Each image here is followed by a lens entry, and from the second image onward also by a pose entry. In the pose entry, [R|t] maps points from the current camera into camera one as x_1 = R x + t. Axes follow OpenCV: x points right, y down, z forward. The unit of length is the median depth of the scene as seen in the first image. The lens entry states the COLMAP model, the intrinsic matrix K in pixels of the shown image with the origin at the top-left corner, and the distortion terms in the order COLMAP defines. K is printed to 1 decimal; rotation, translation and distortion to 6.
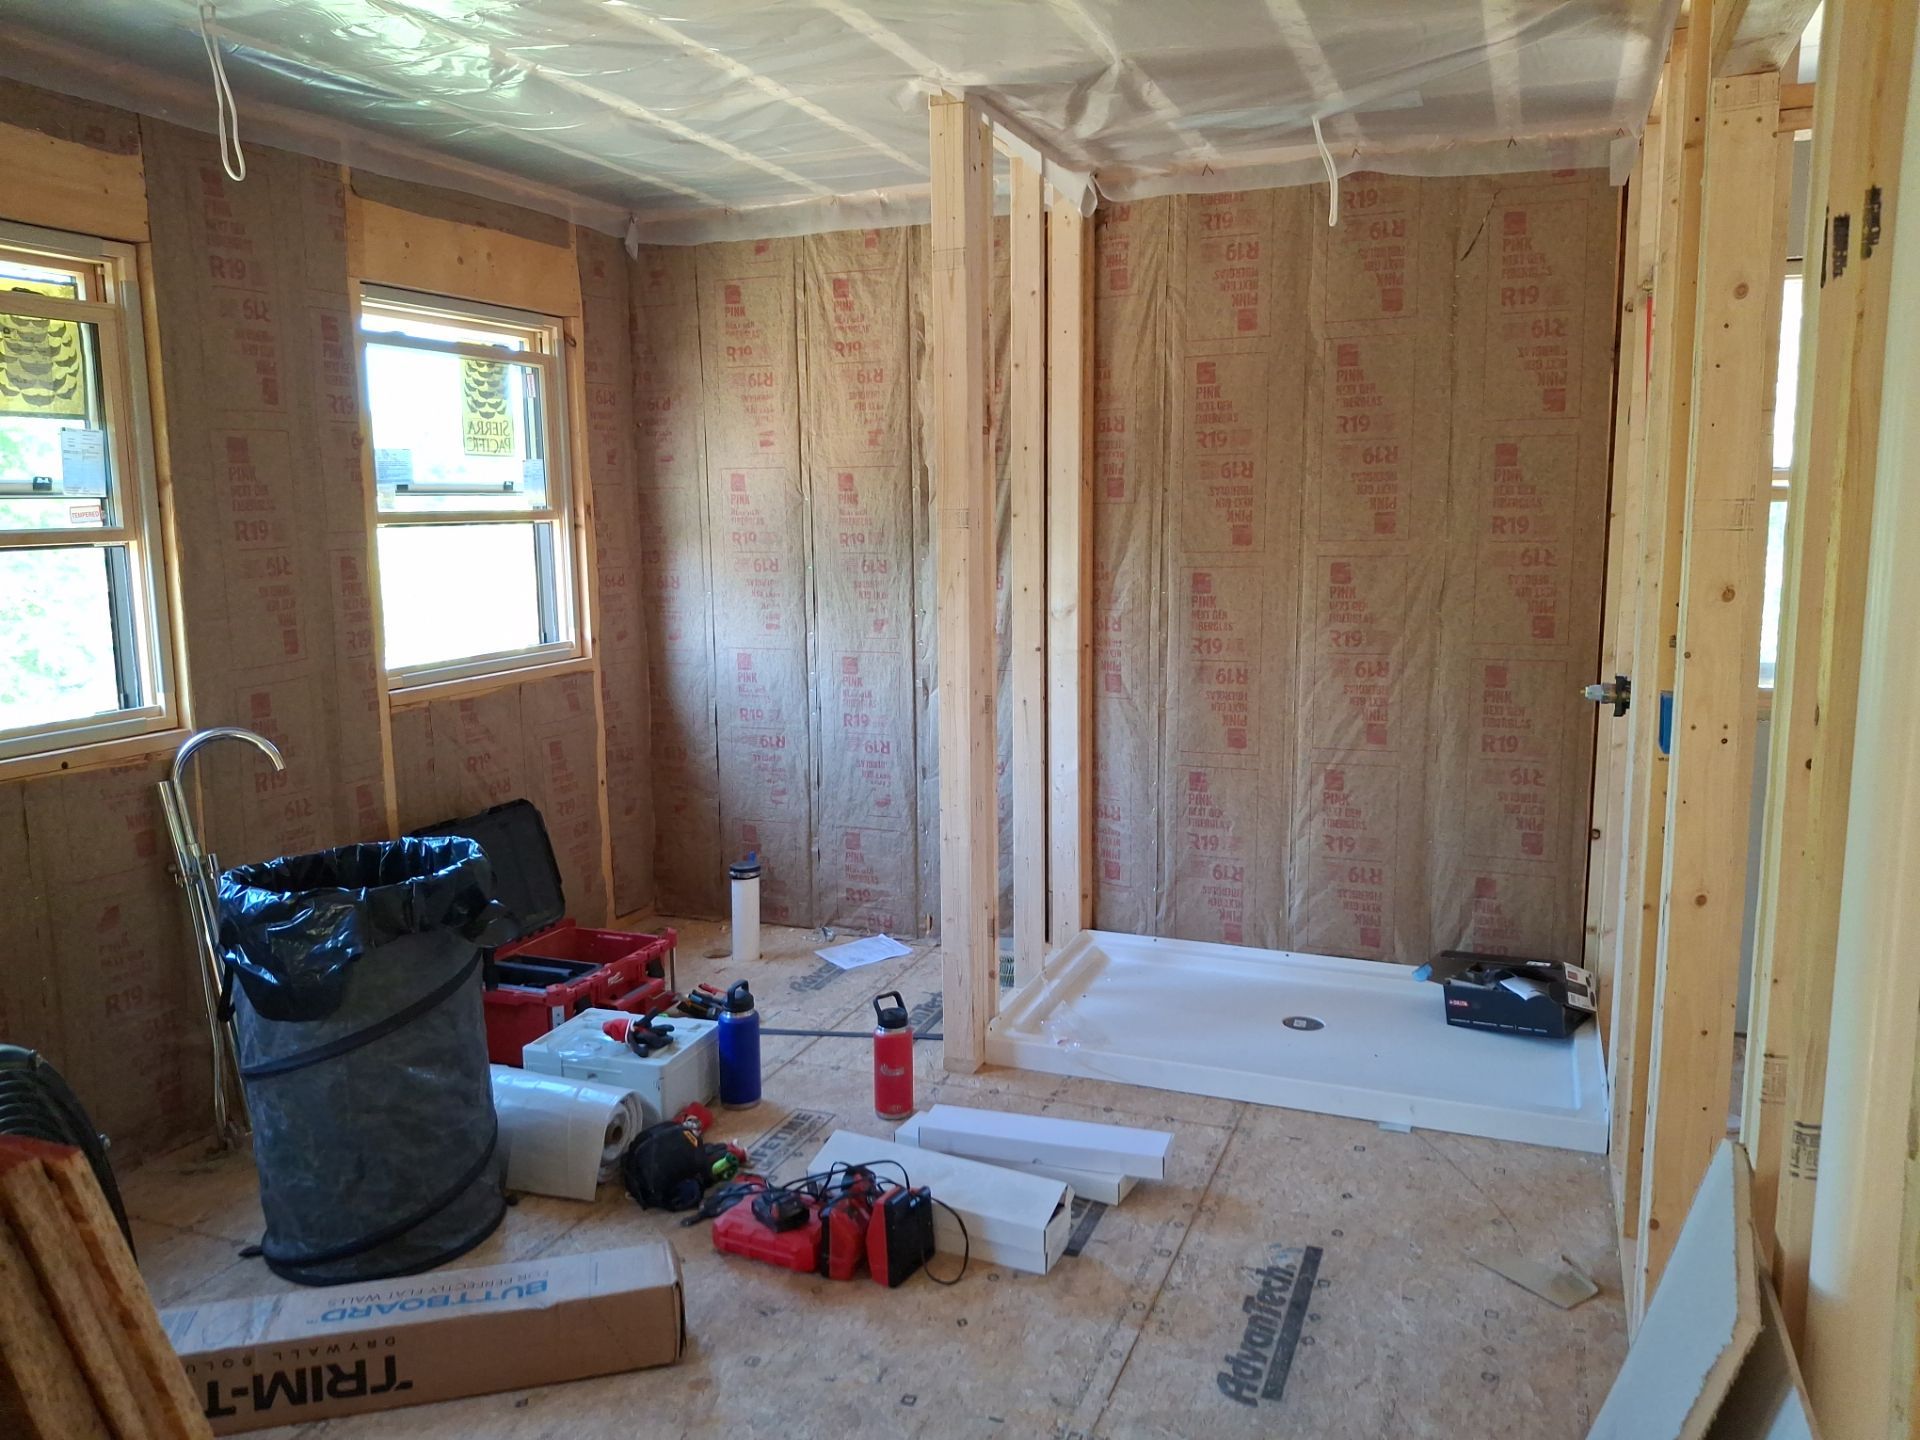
lens RADIAL K [[1455.6, 0, 960.0], [0, 1455.6, 720.0], [0, 0, 1]] dist [0.109768, -0.002120]
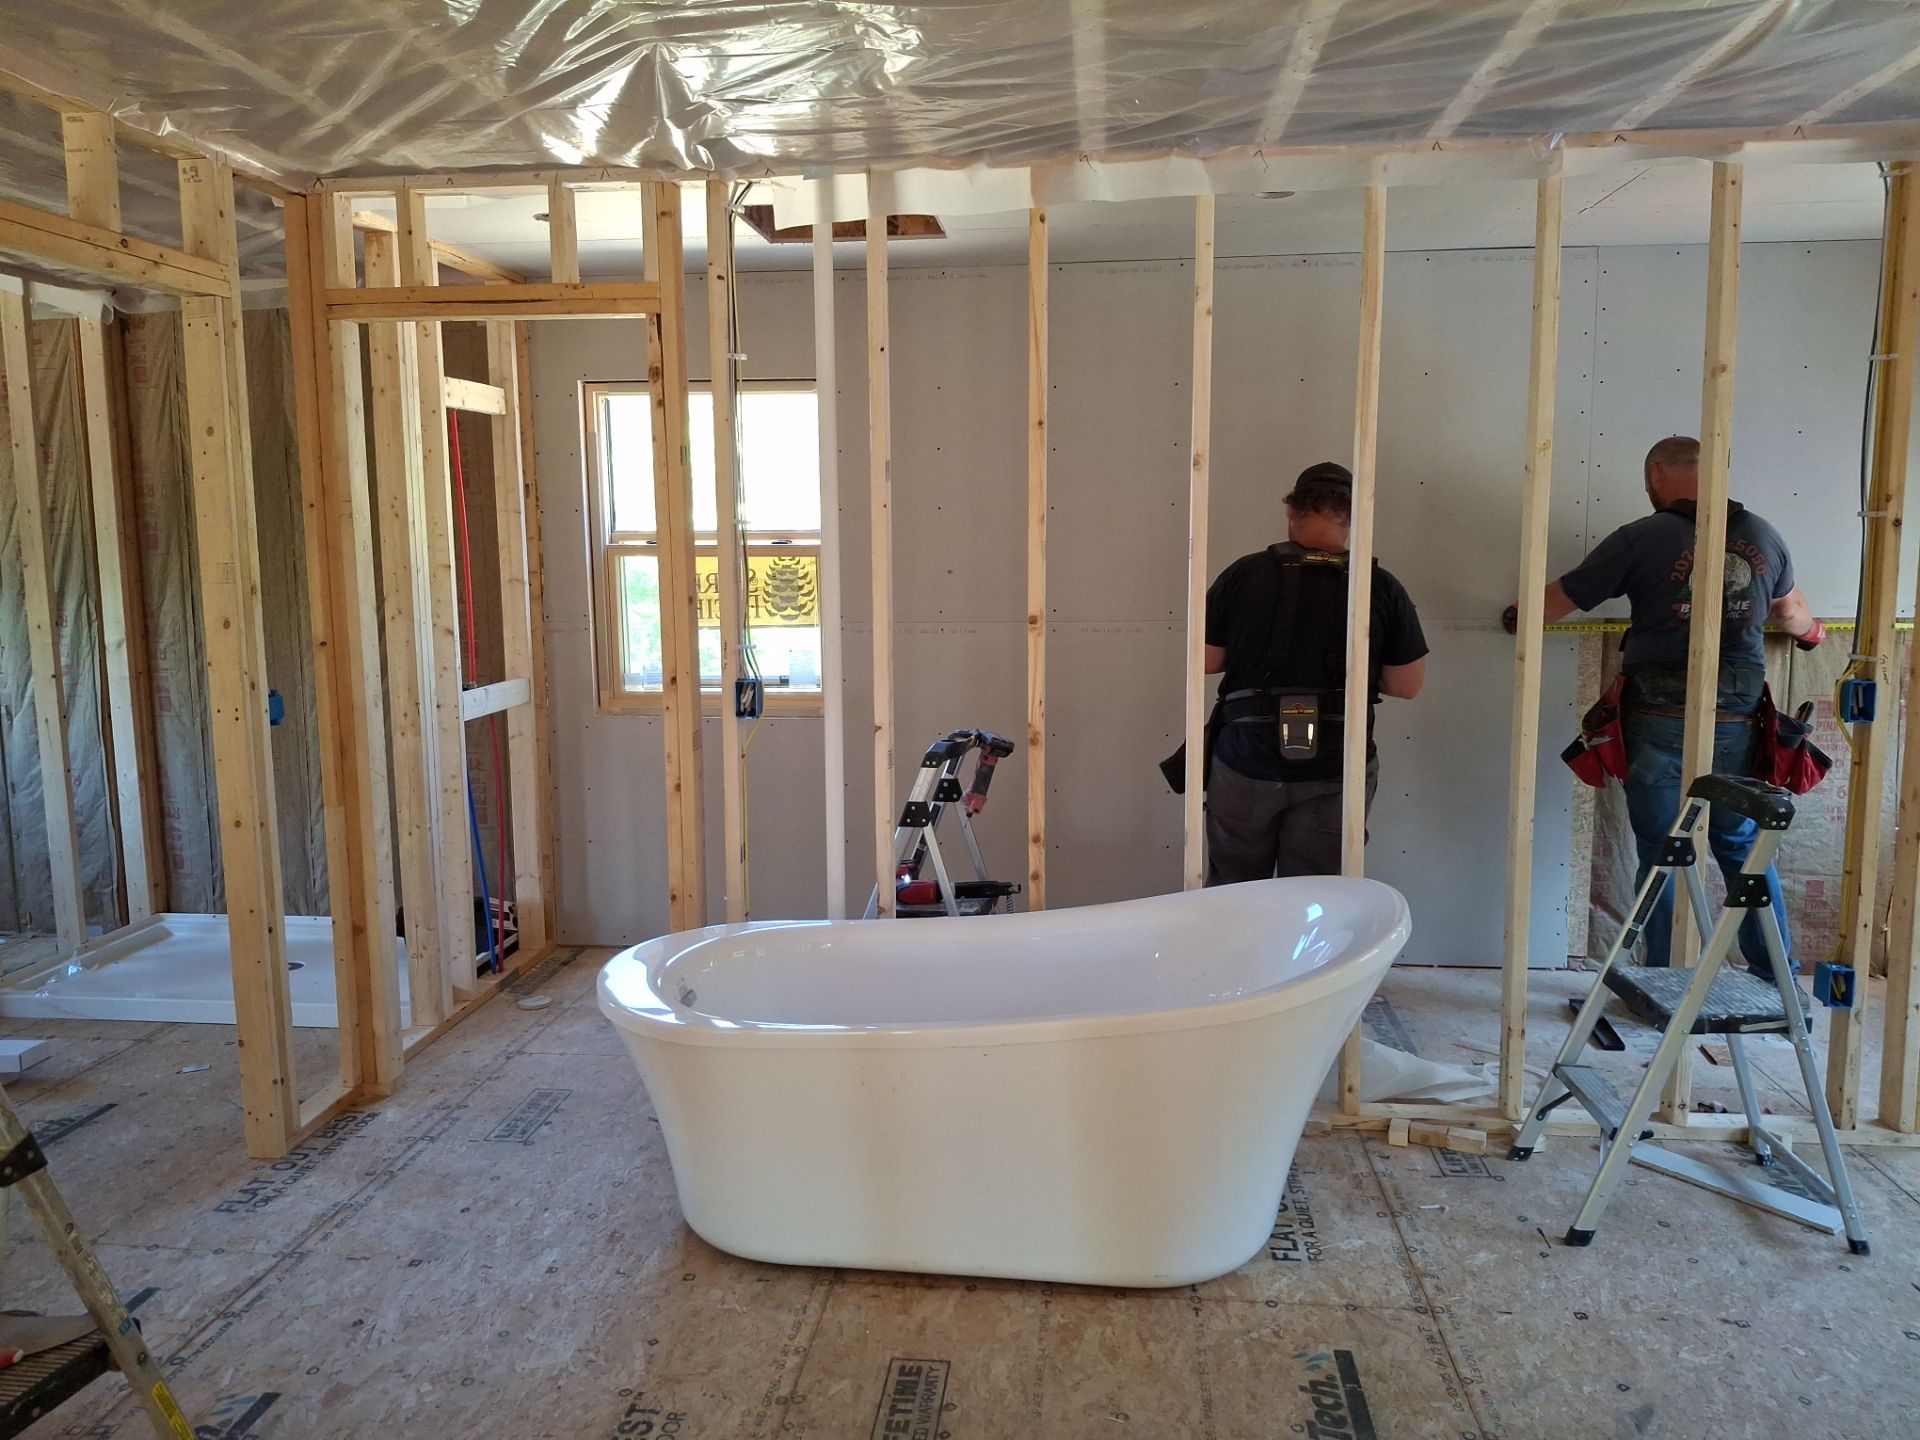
lens RADIAL K [[1467.0, 0, 960.0], [0, 1467.0, 720.0], [0, 0, 1]] dist [-0.015979, -0.001388]
pose [[0.963237, -0.033656, 0.266537, 0.424559], [0.041137, 0.998899, -0.022535, 0.042905], [-0.265485, 0.032671, 0.963561, -0.336690]]
